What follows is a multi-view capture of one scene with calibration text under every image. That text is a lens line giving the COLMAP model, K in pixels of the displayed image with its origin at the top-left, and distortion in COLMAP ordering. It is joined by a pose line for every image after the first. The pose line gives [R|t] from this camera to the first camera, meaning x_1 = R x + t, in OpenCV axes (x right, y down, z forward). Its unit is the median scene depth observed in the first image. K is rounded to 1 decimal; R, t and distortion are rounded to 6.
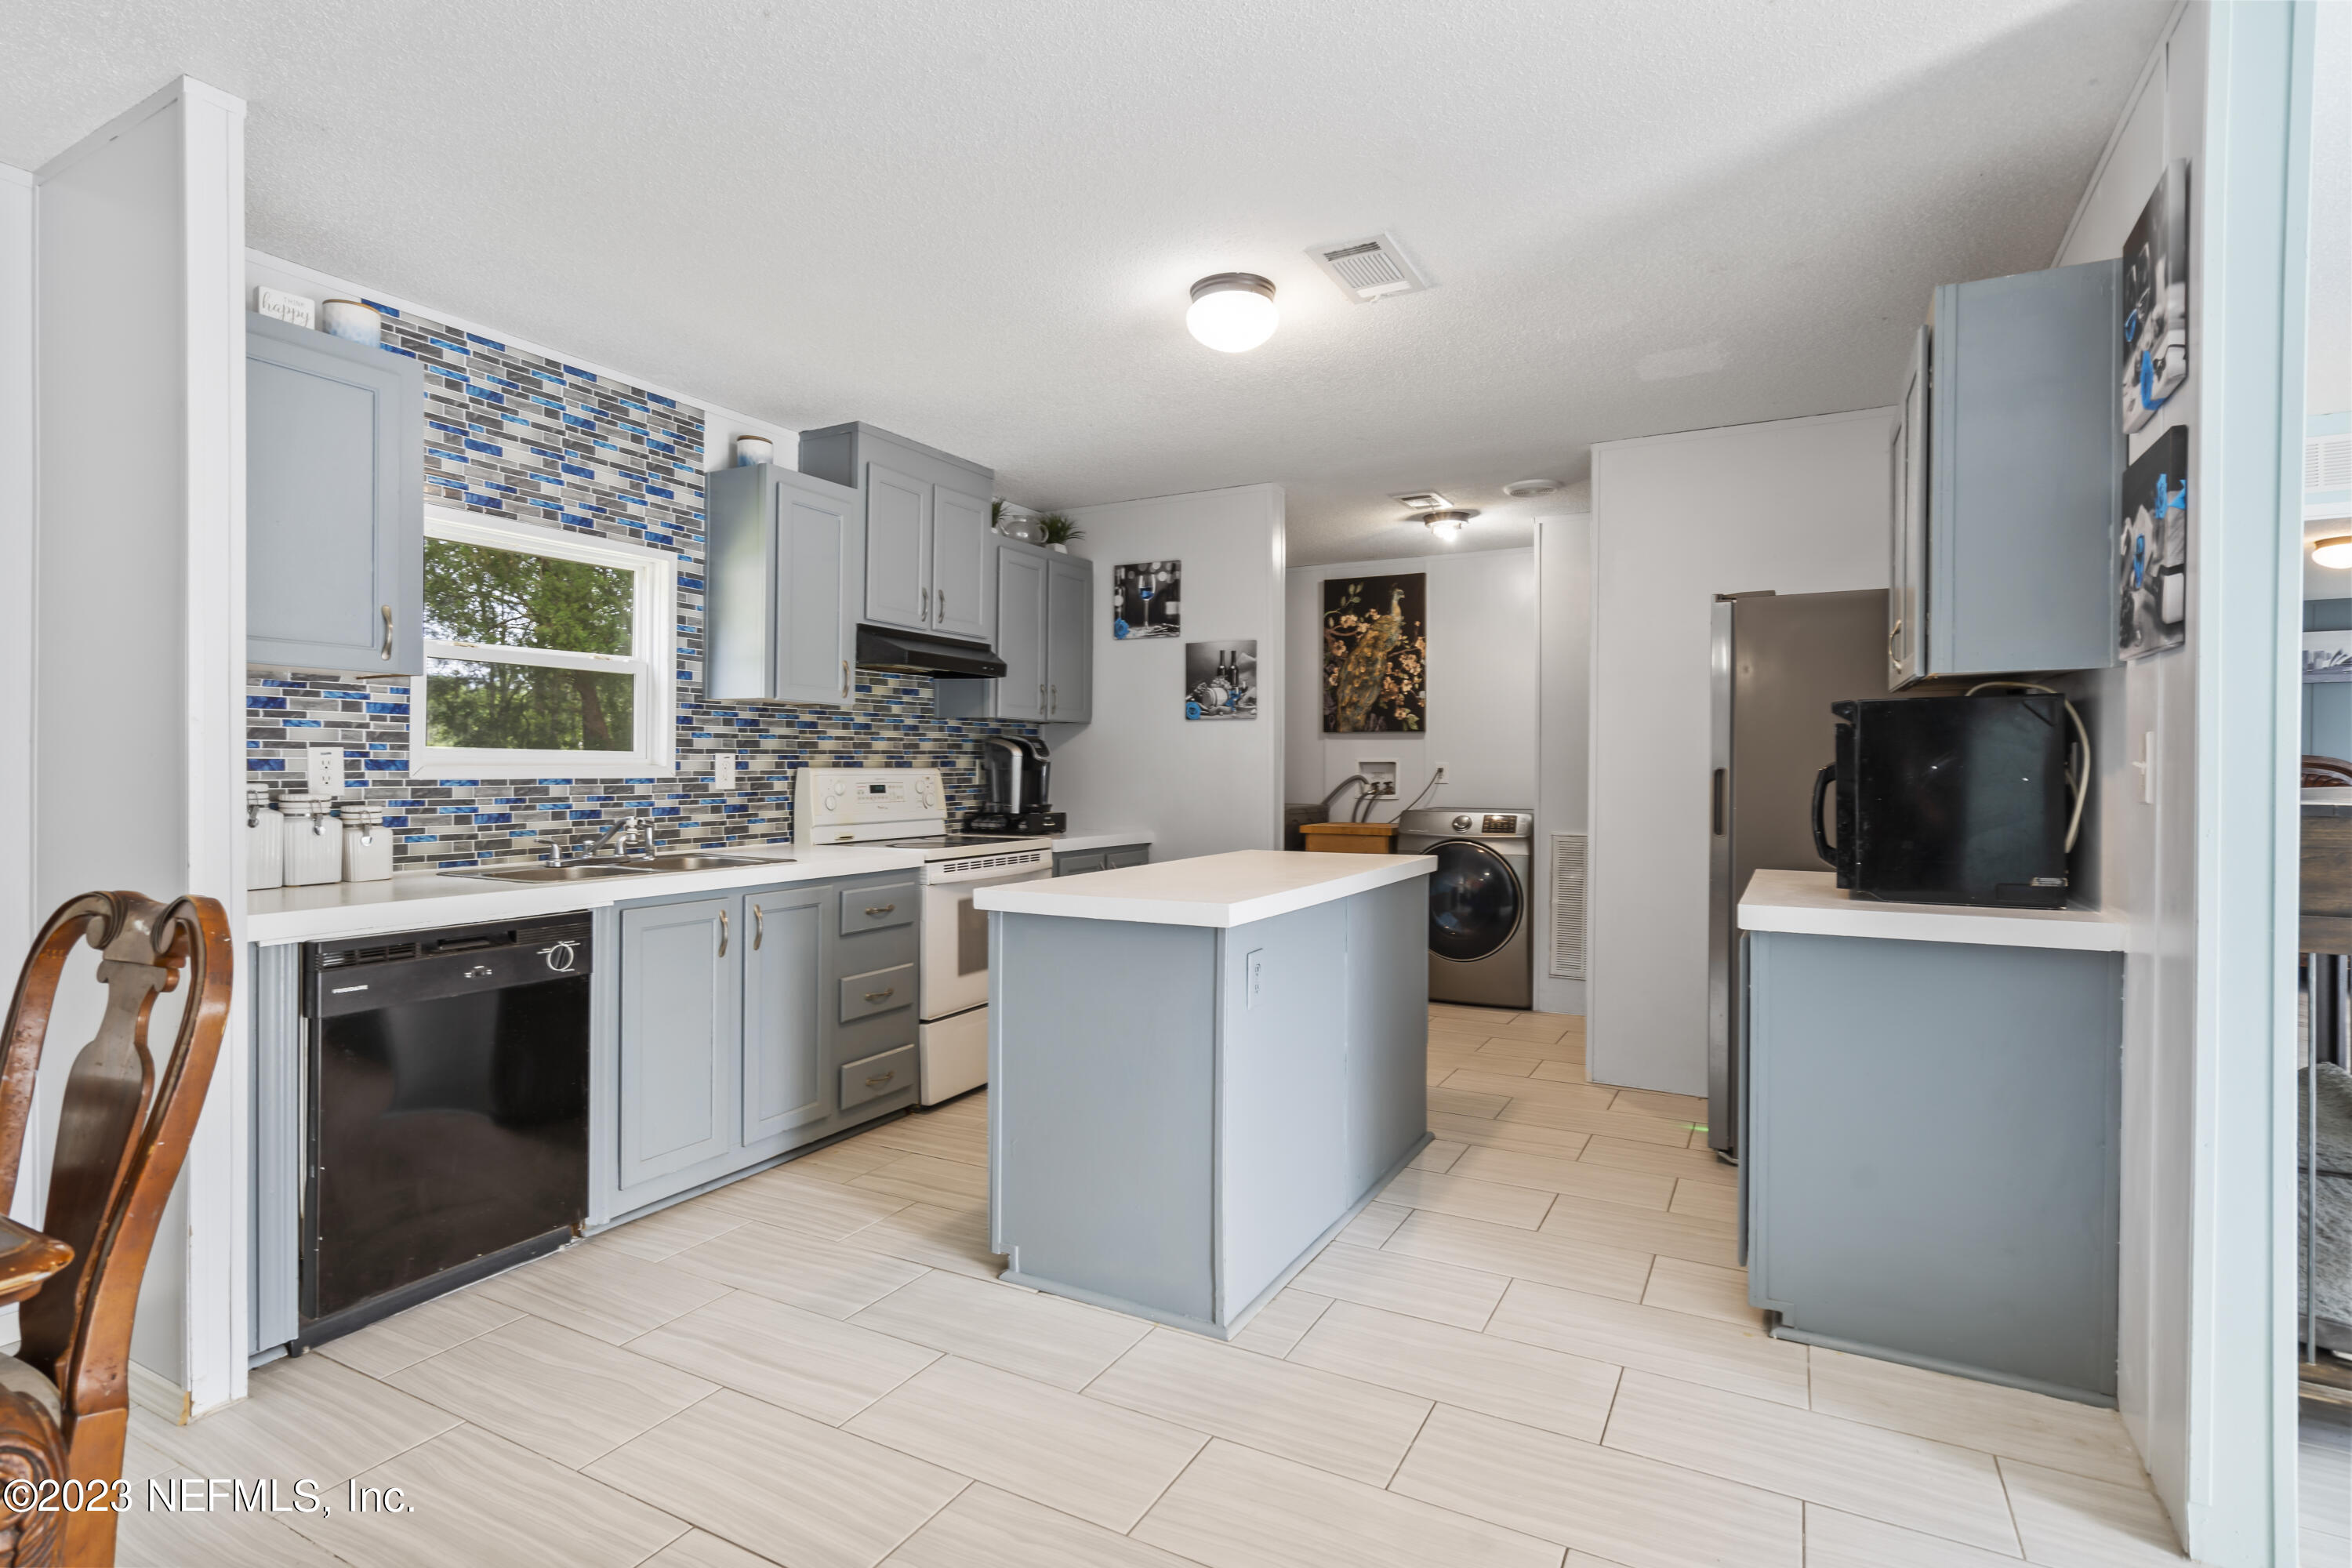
lens RADIAL K [[1163.4, 0, 1171.5], [0, 1163.4, 774.3], [0, 0, 1]] dist [0.008182, 0.001038]
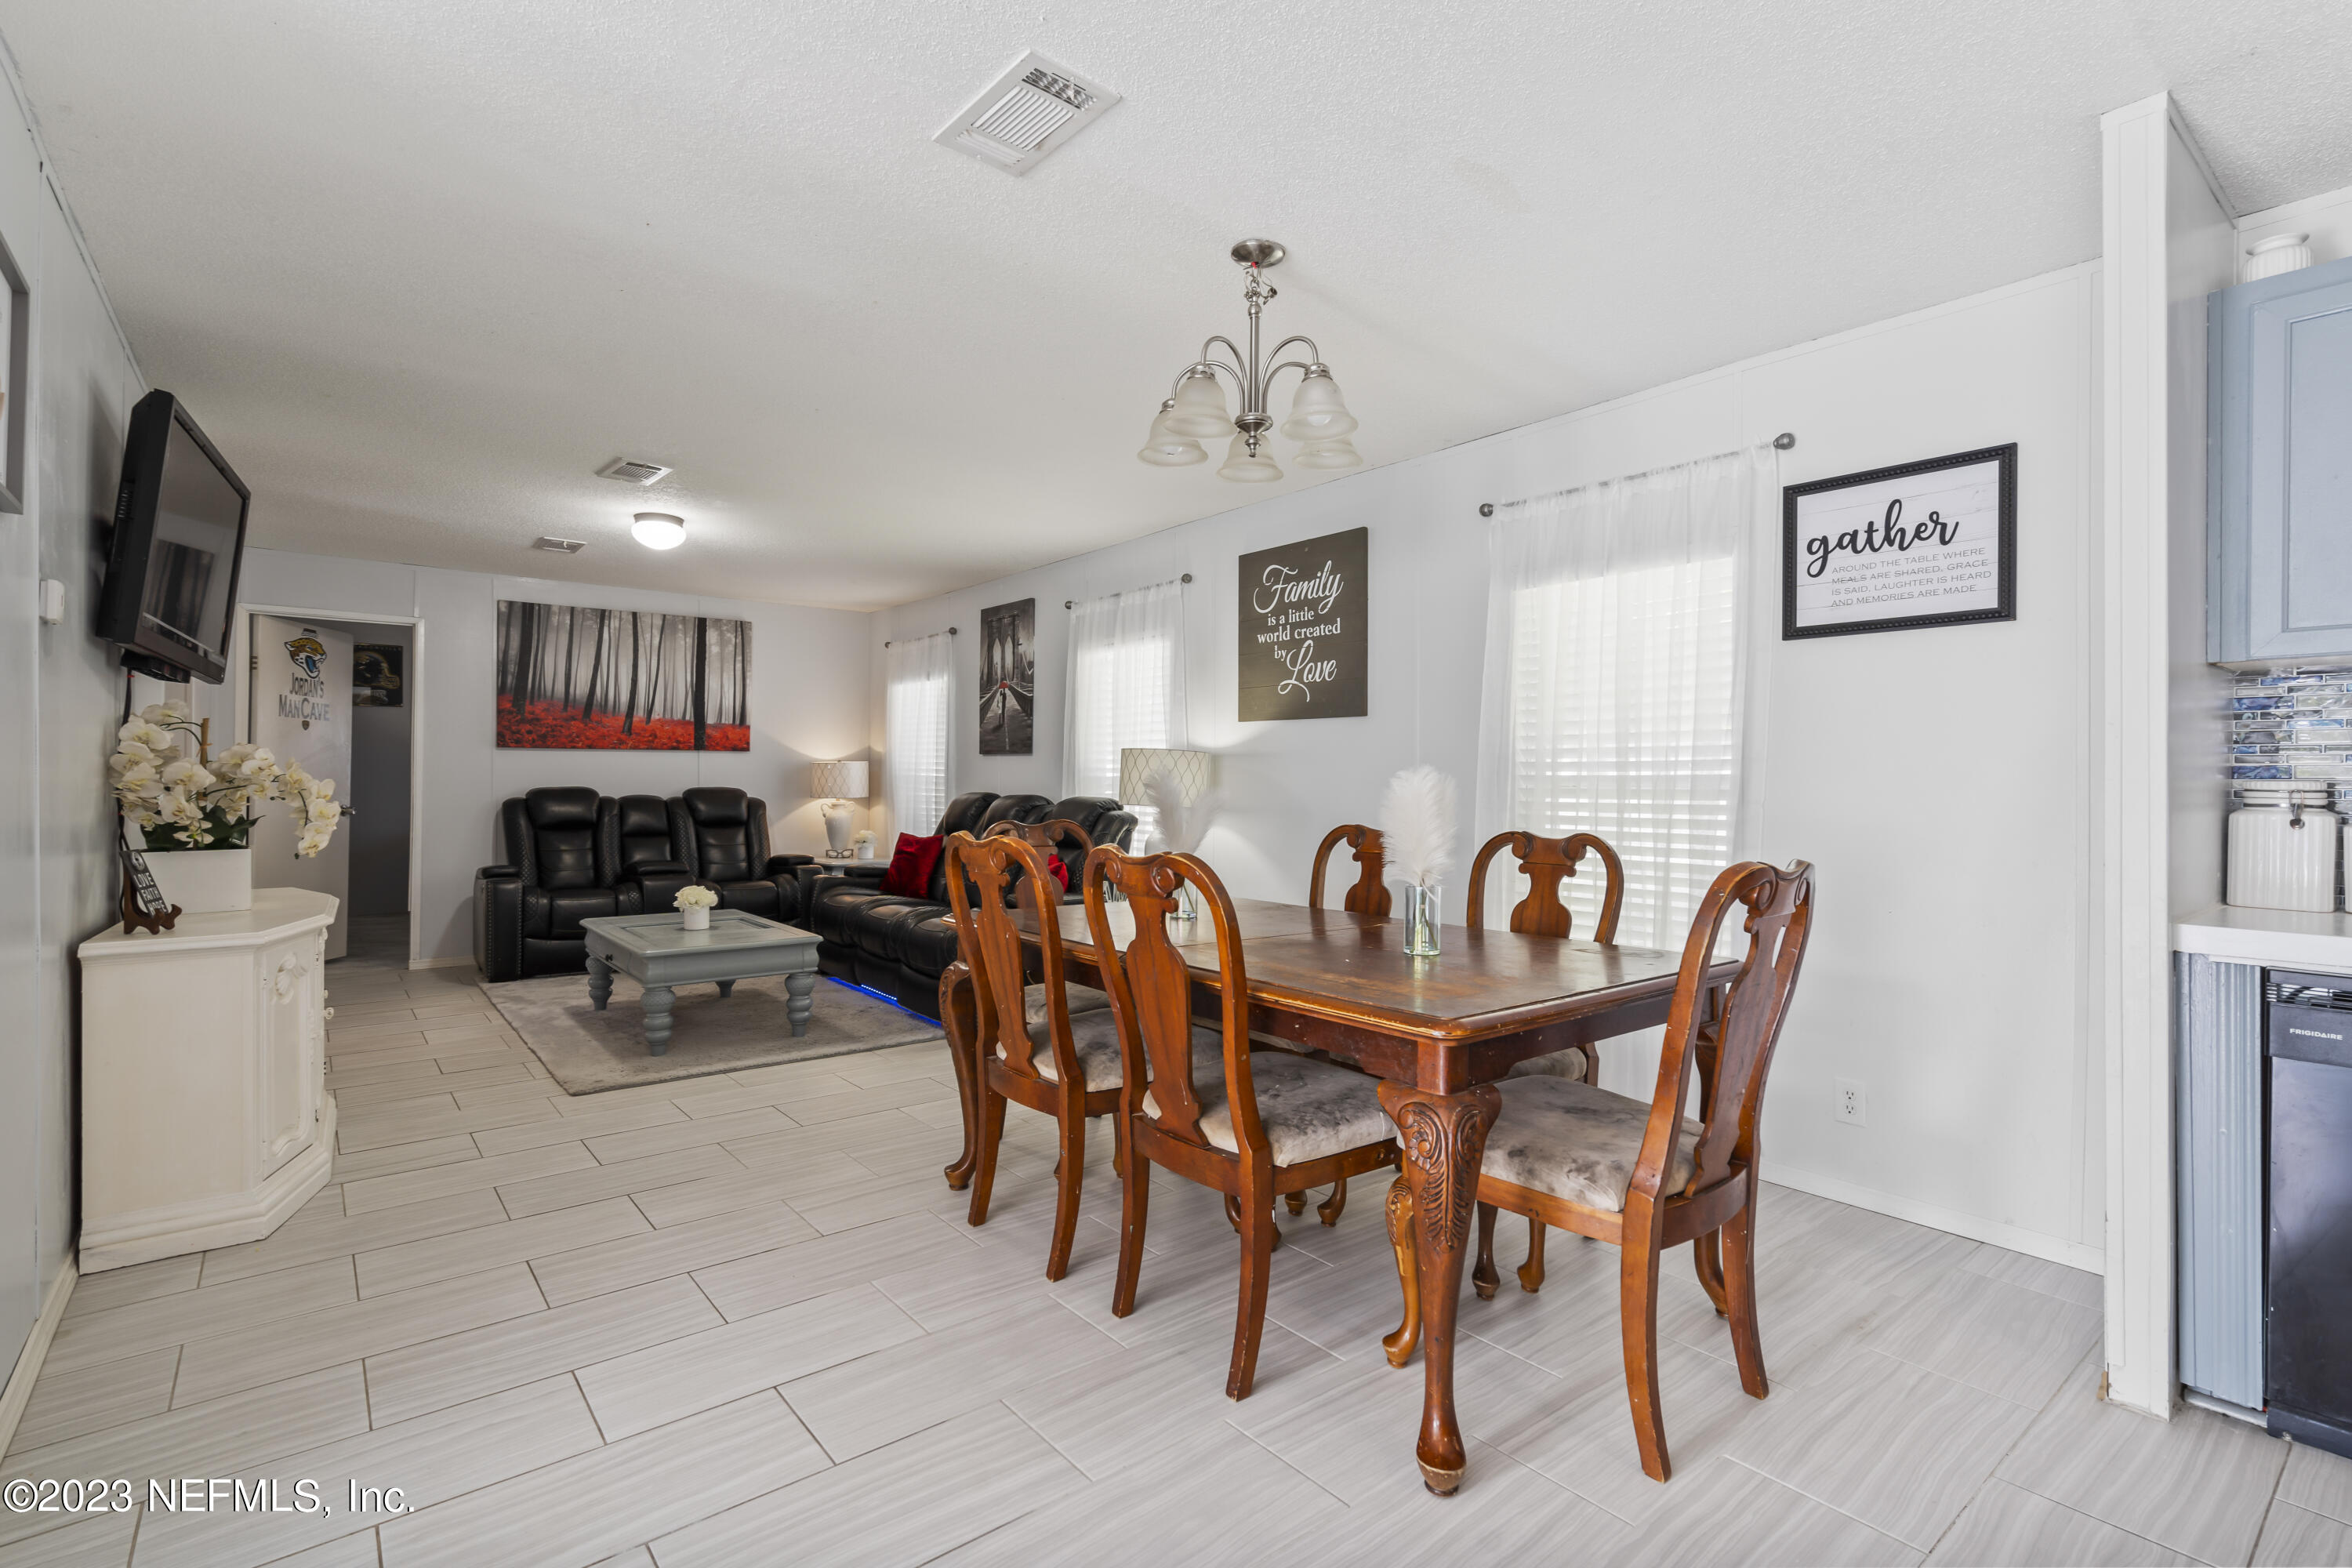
lens RADIAL K [[1090.7, 0, 1178.6], [0, 1090.7, 772.8], [0, 0, 1]] dist [-0.002141, -0.000107]
pose [[-0.381242, -0.013221, -0.924381, 0.151421], [-0.012893, 0.999877, -0.008983, 0.005944], [0.924385, 0.008493, -0.381366, 0.244789]]
